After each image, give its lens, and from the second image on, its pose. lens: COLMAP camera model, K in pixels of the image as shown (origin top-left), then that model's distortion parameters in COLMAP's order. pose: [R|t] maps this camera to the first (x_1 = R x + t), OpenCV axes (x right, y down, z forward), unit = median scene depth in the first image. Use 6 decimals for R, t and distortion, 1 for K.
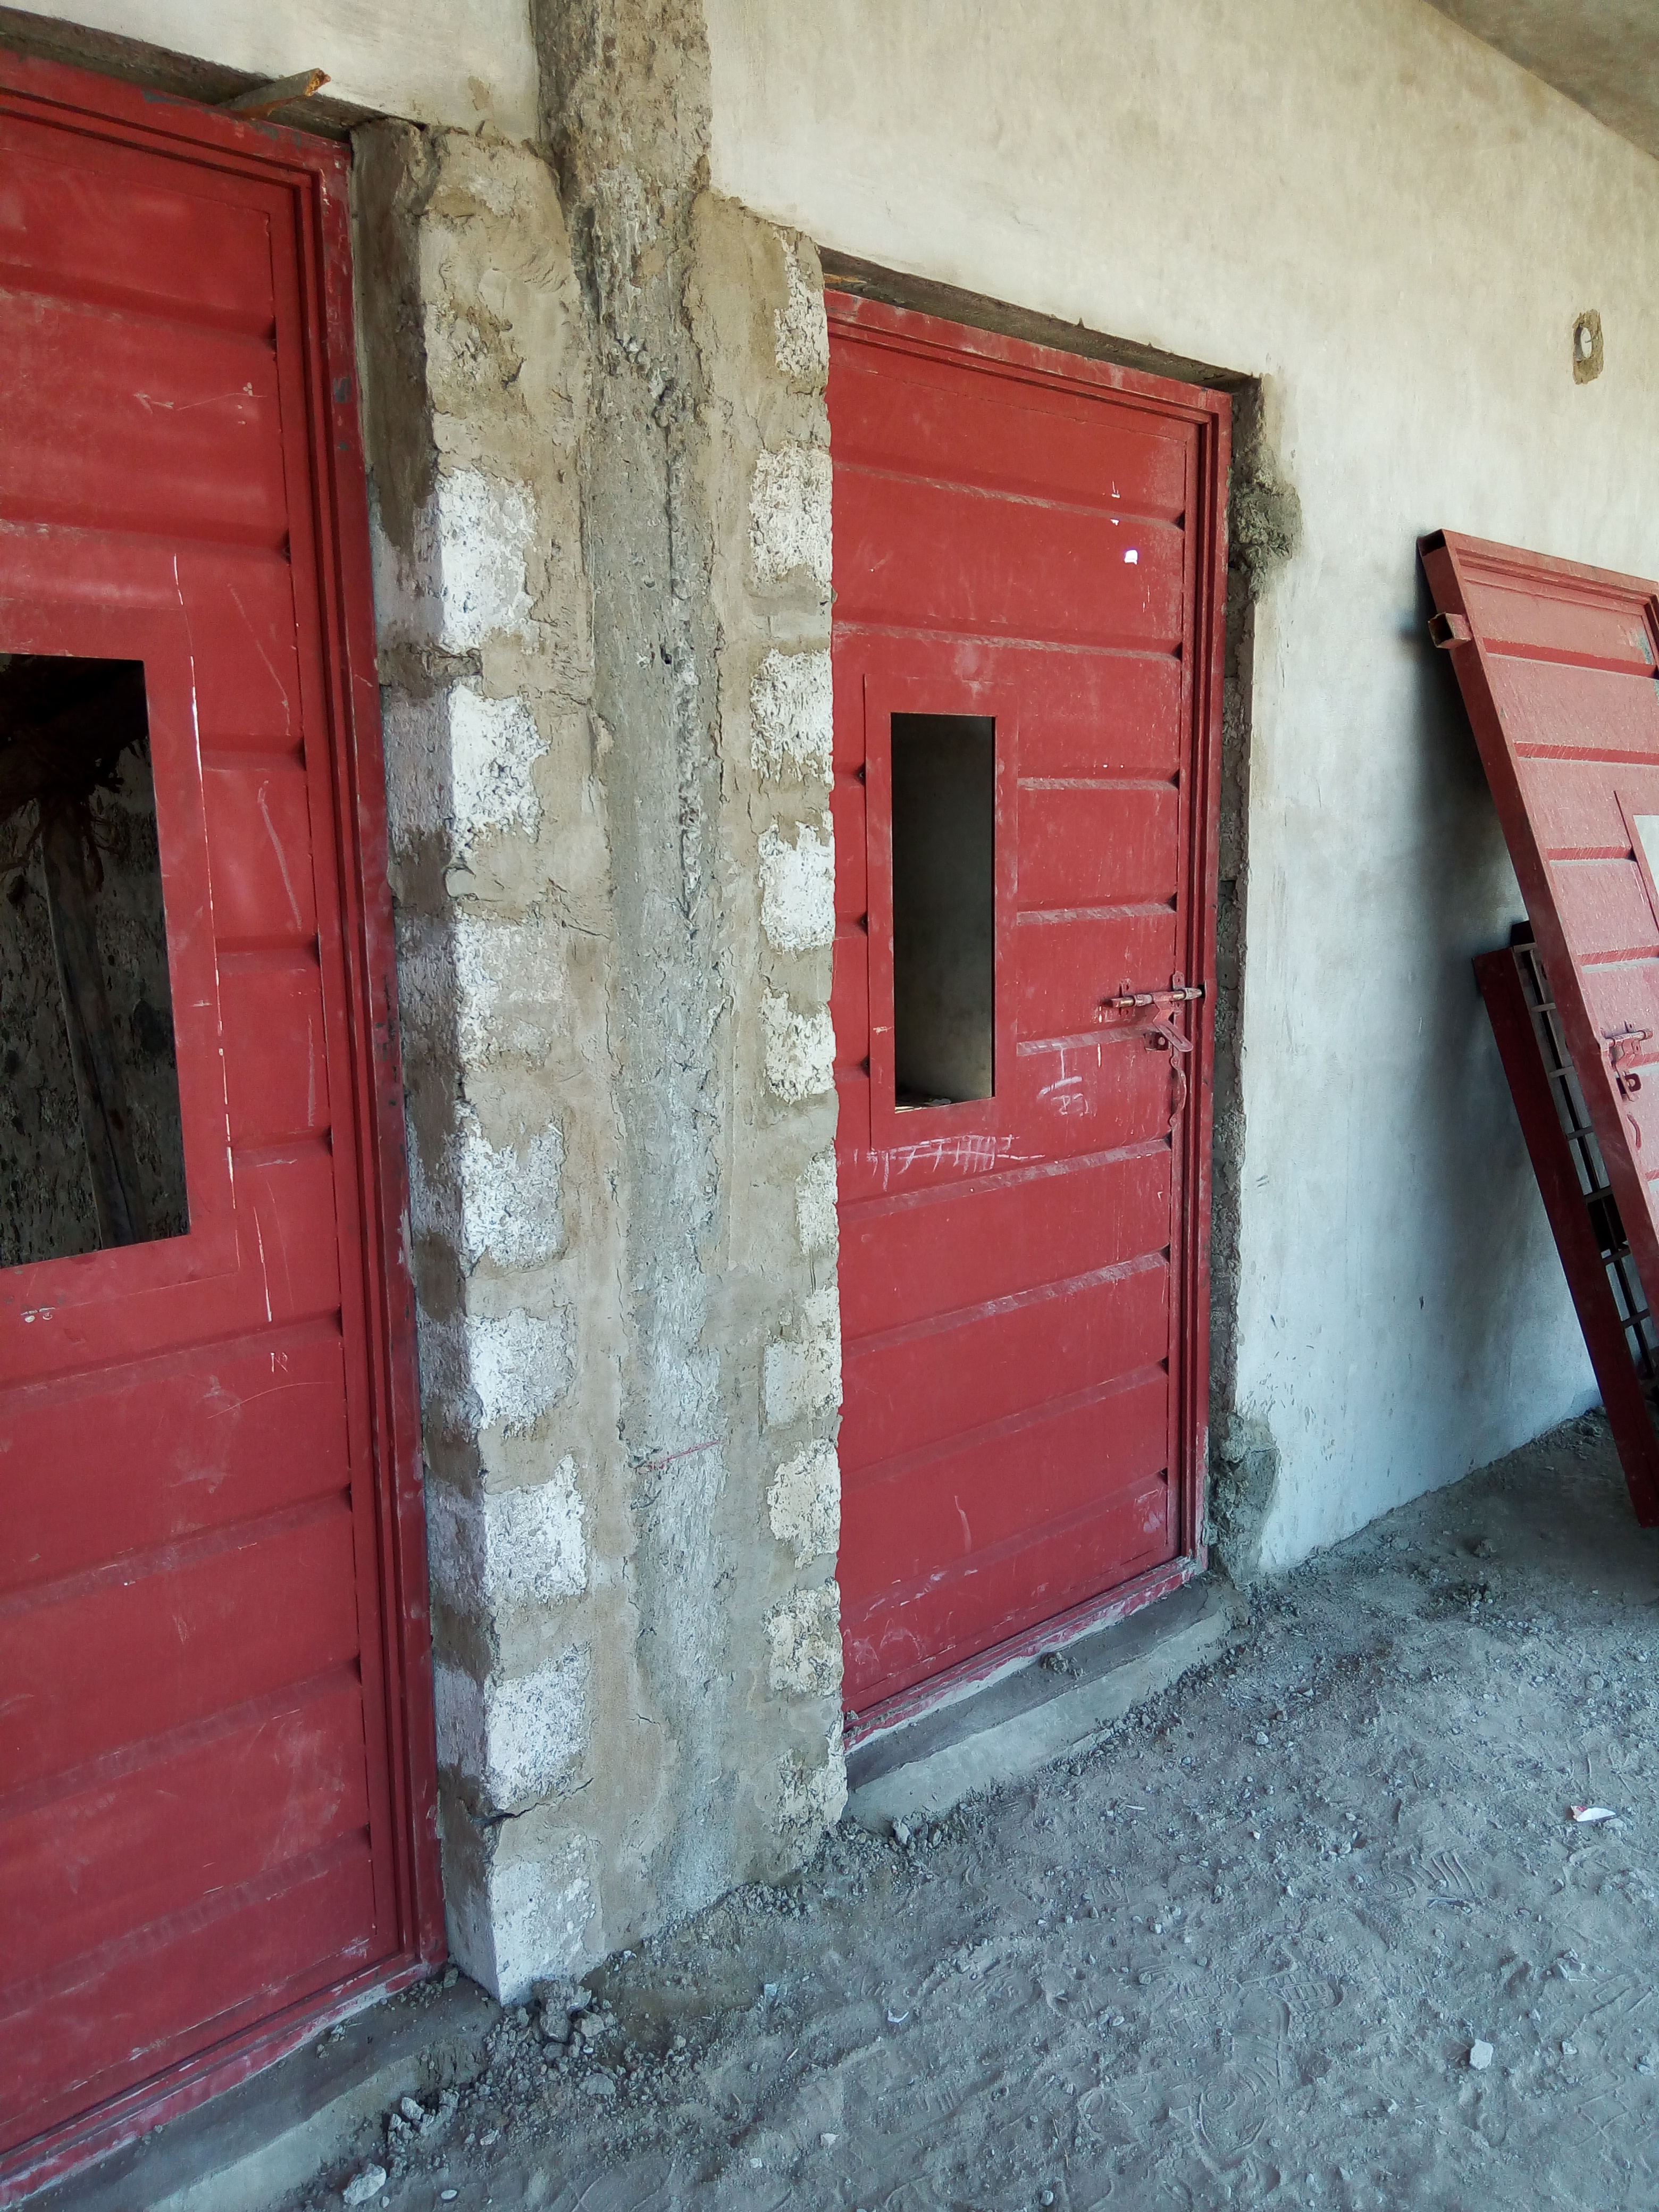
lens RADIAL K [[1720.7, 0, 829.5], [0, 1720.7, 1106.0], [0, 0, 1]] dist [0.125075, -0.207061]
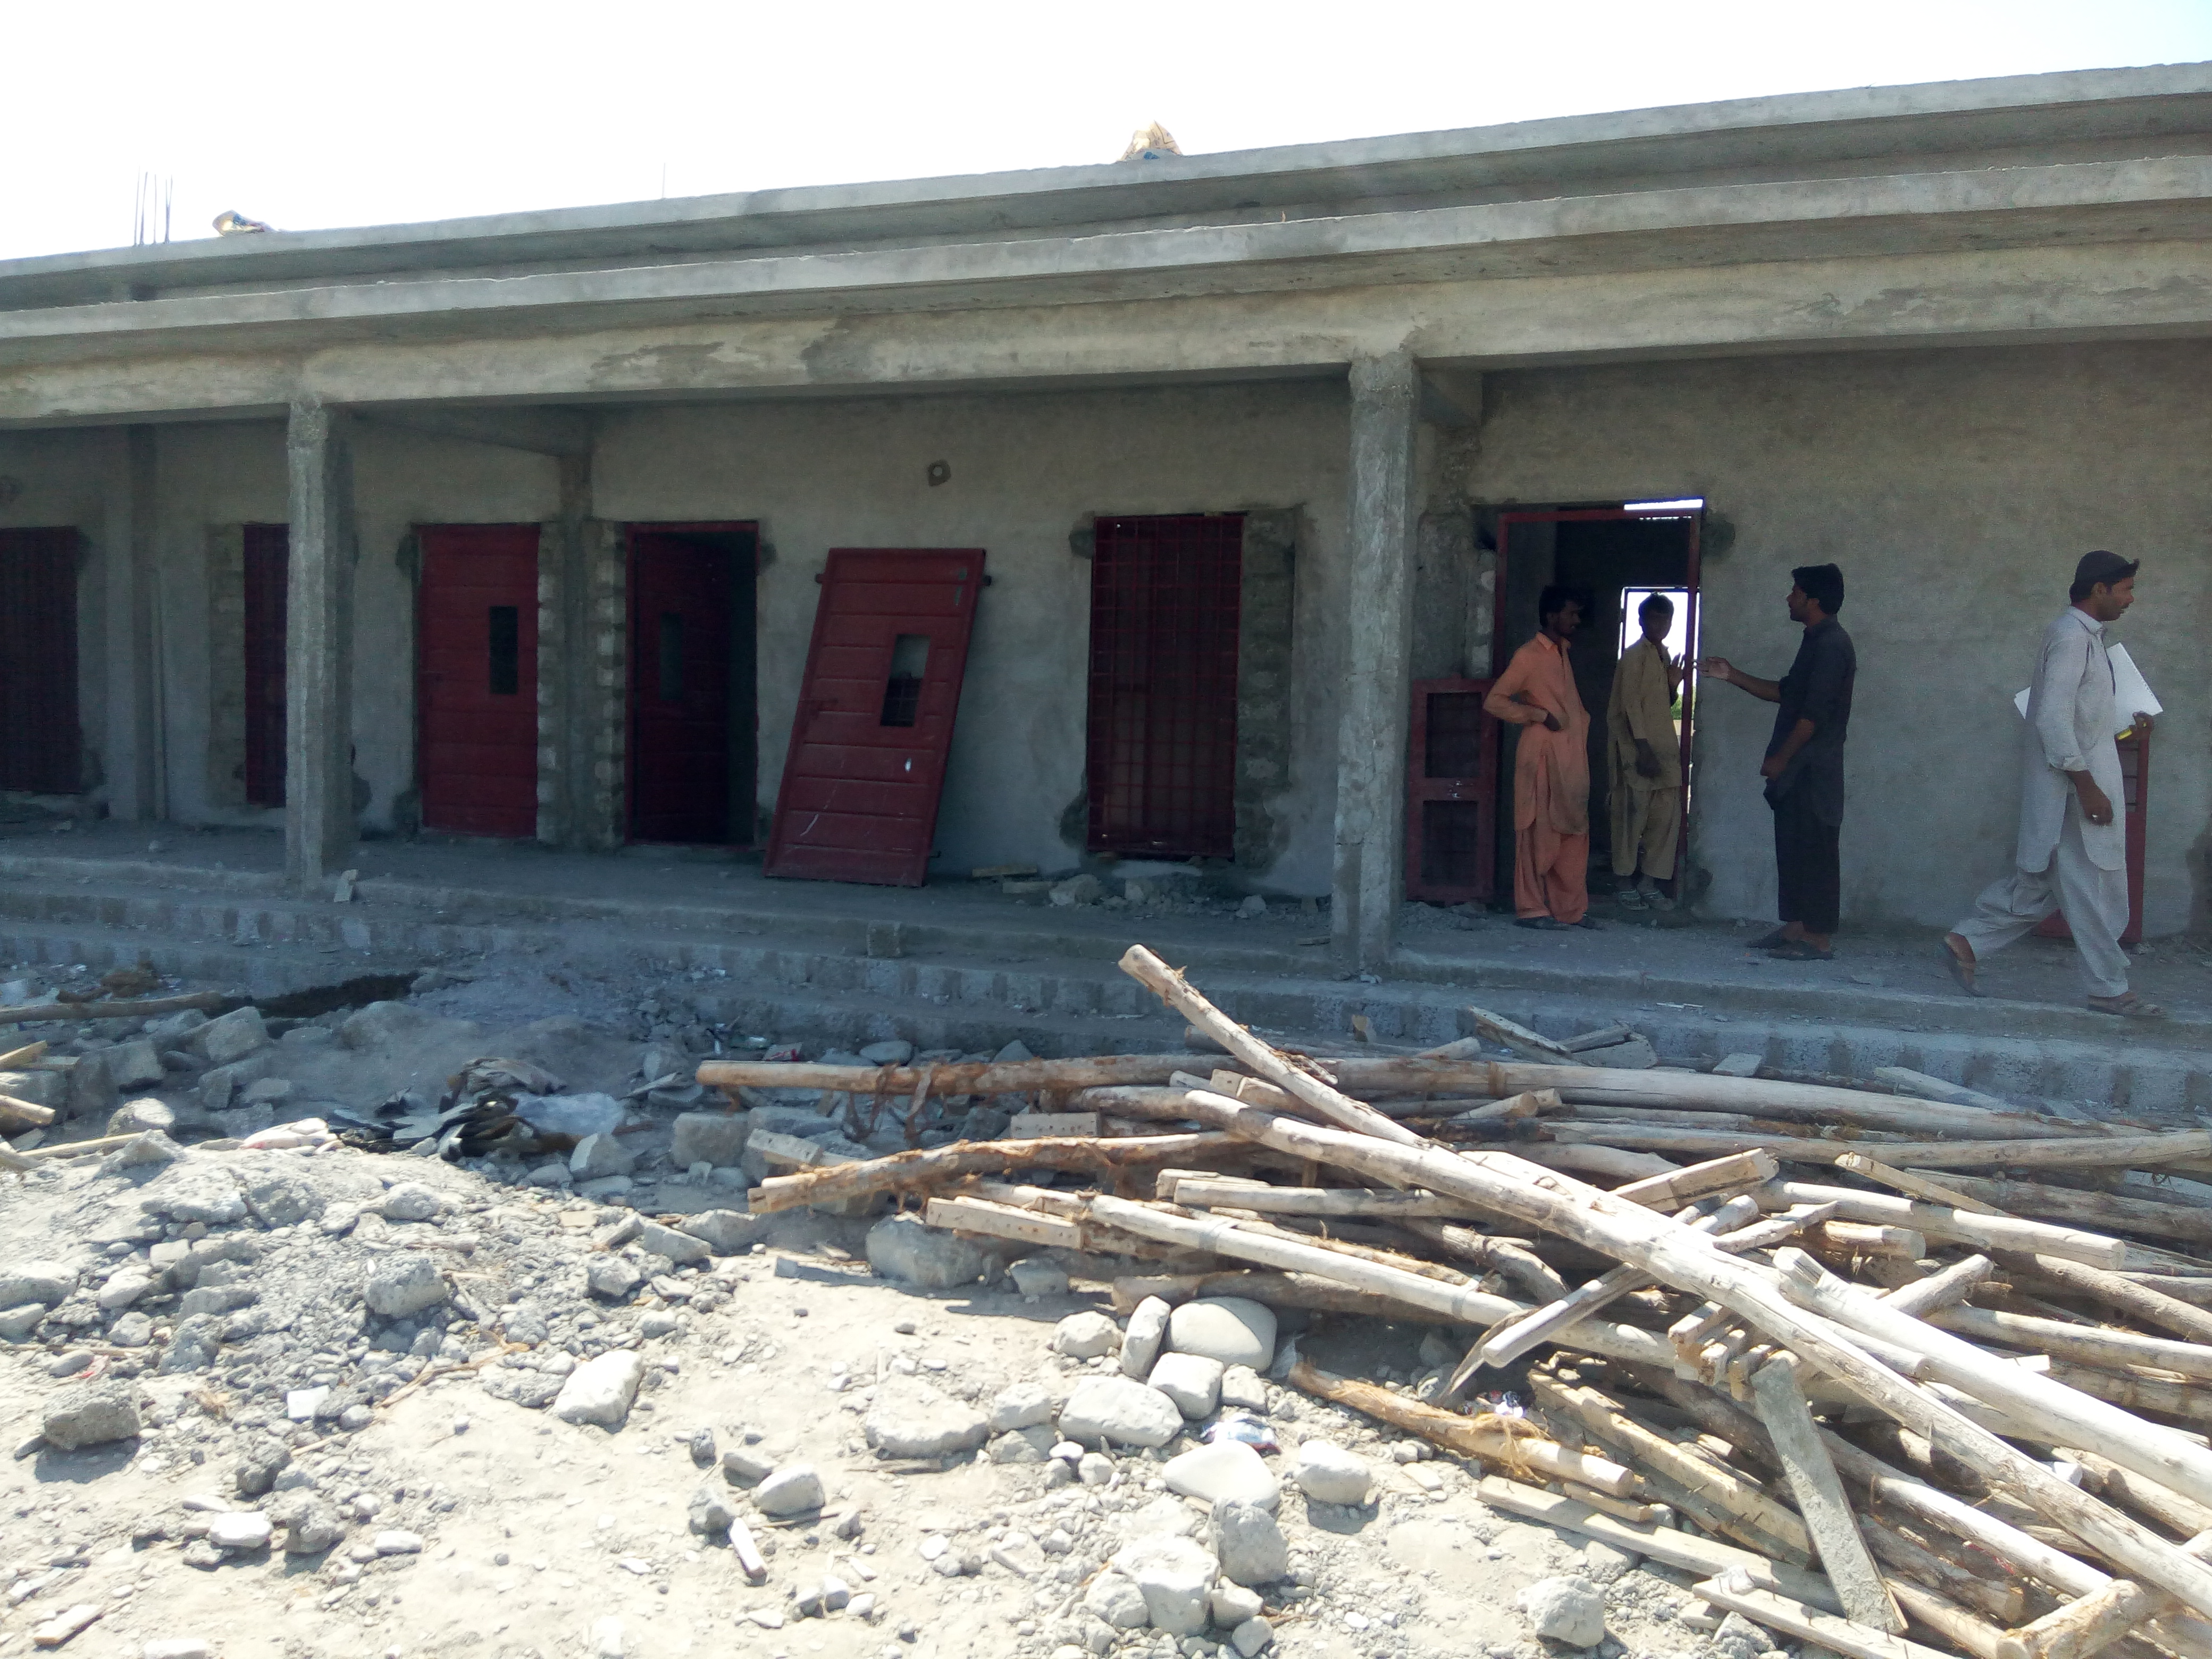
lens RADIAL K [[1693.5, 0, 1133.7], [0, 1693.5, 828.2], [0, 0, 1]] dist [0.115390, -0.159604]
pose [[0.445403, 0.075280, -0.892160, 5.294163], [-0.172023, 0.985089, -0.002760, 0.155247], [0.878649, 0.154701, 0.451711, 0.191556]]
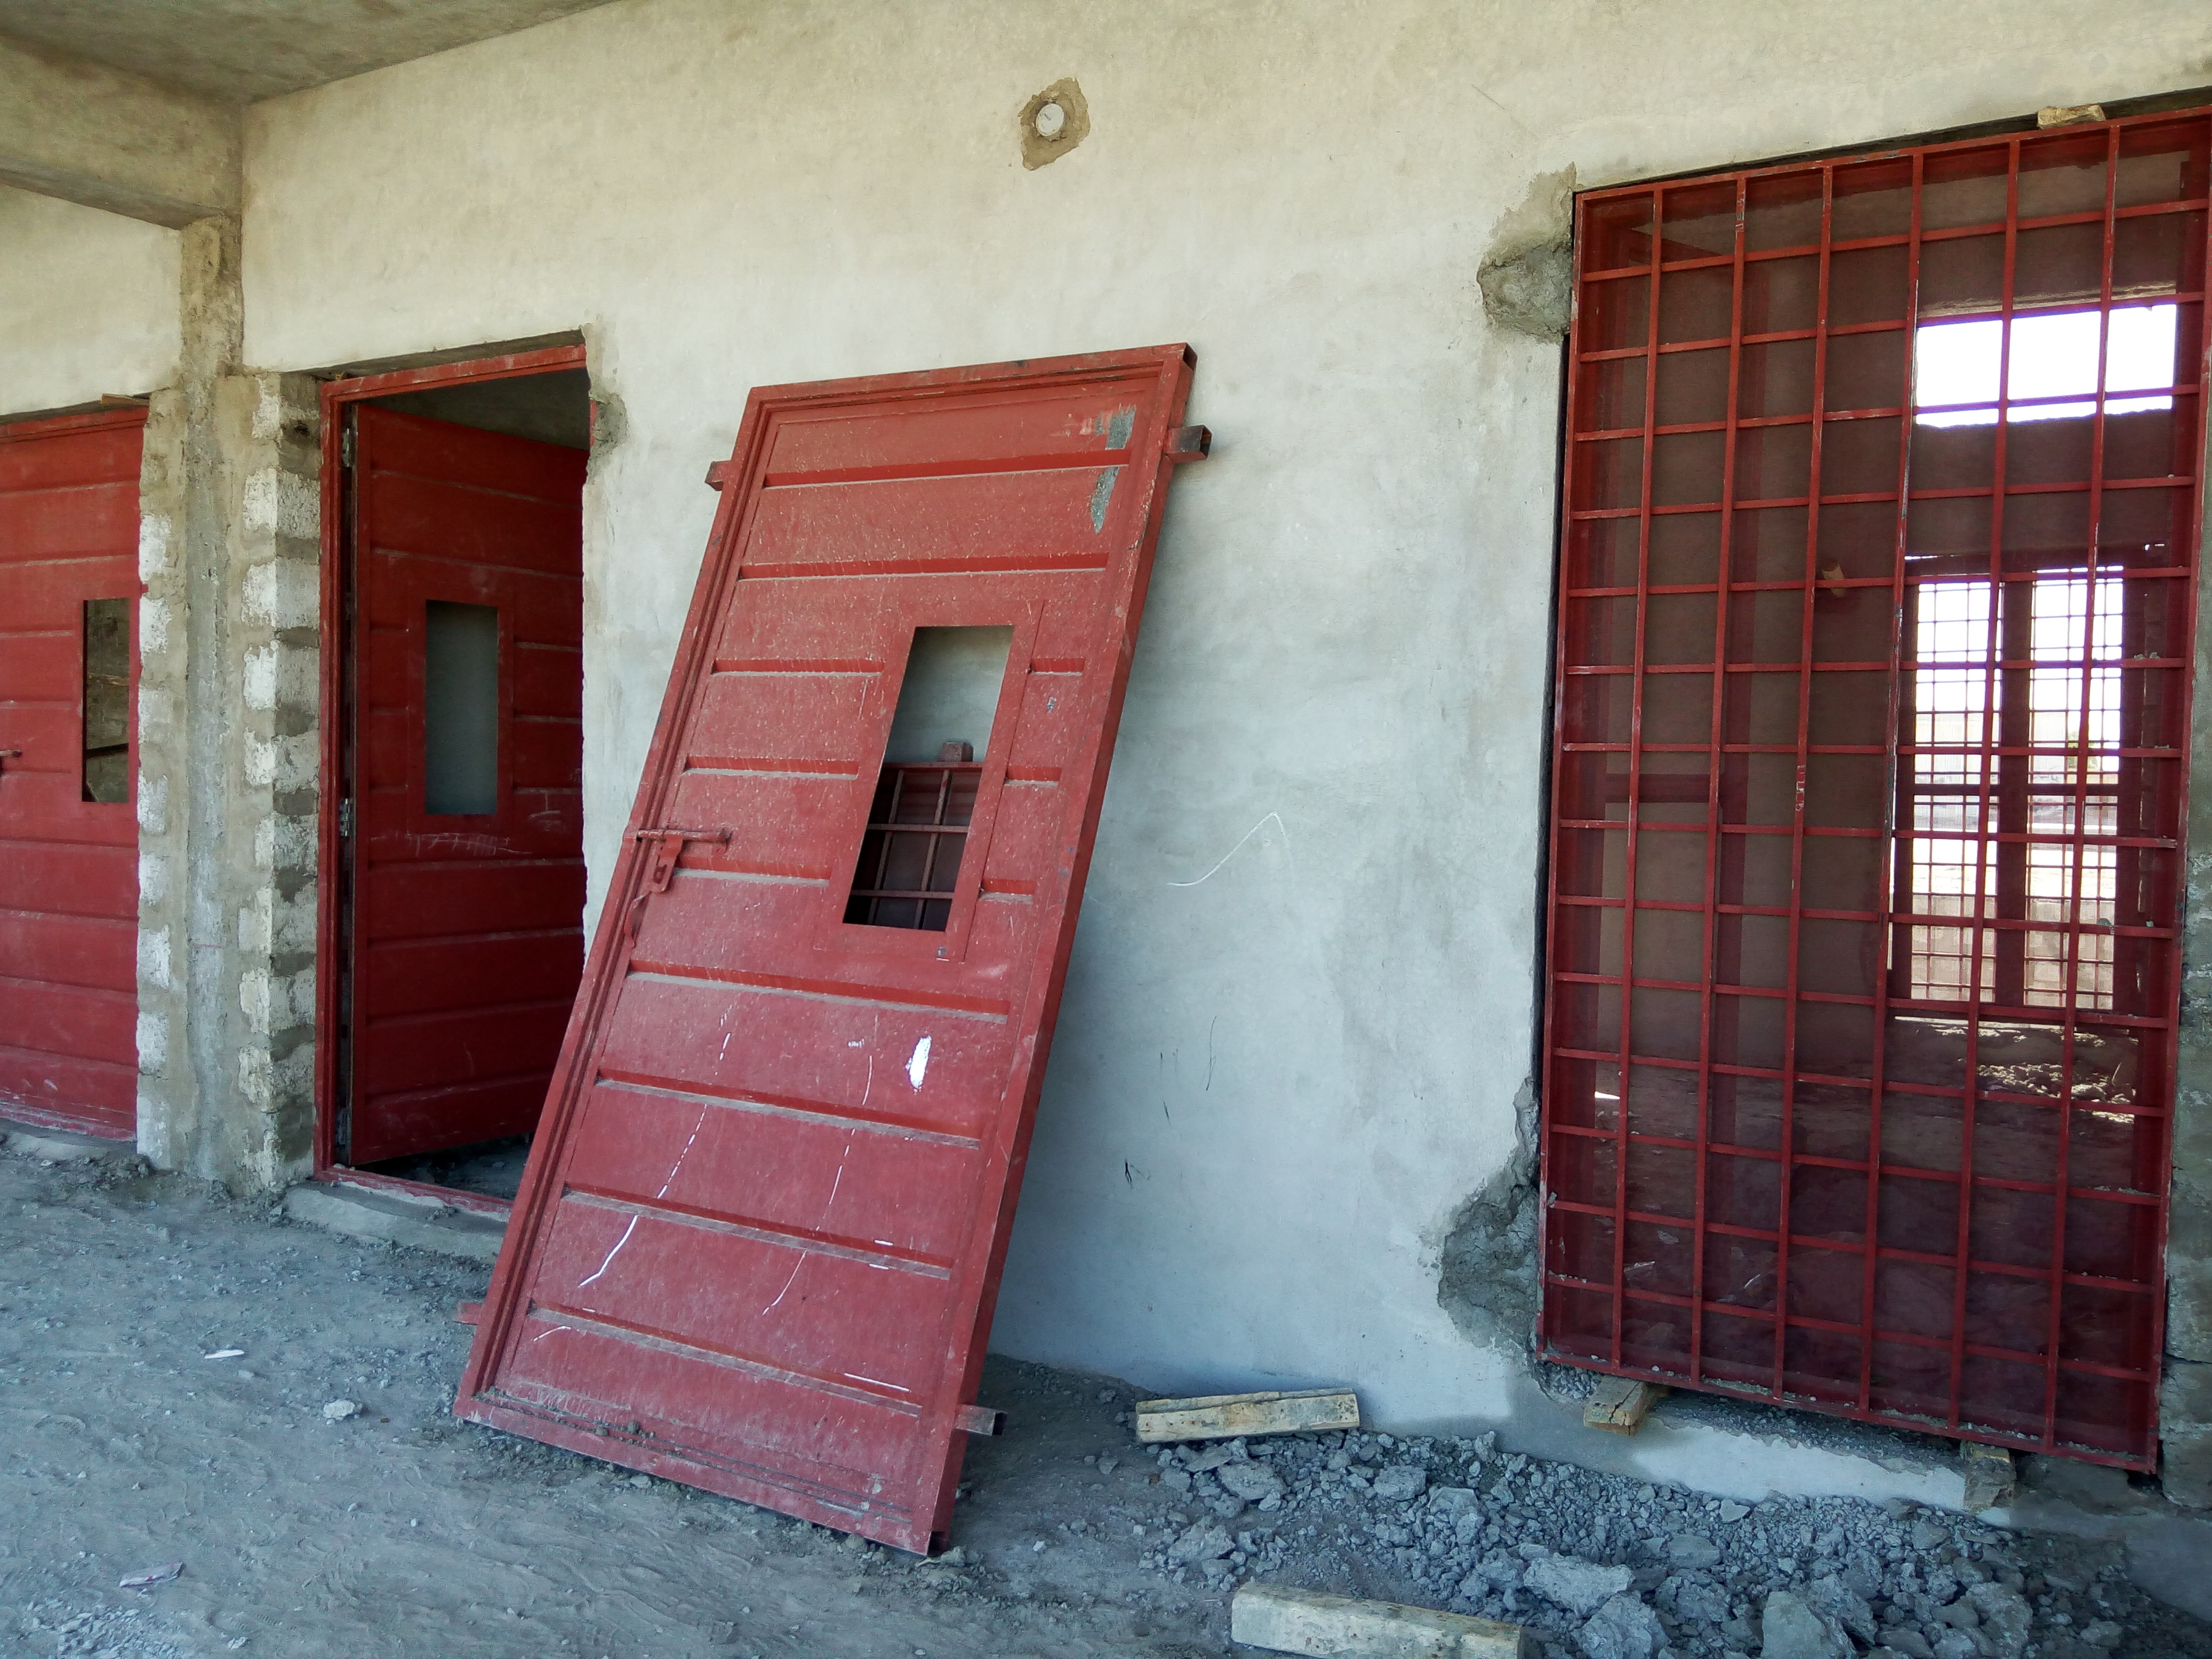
lens RADIAL K [[1720.7, 0, 1106.0], [0, 1720.7, 829.5], [0, 0, 1]] dist [0.125075, -0.207061]
pose [[0.279816, 0.044395, -0.959027, 2.272566], [-0.177245, 0.984147, -0.006157, -0.118817], [0.943550, 0.171706, 0.283249, 1.418354]]
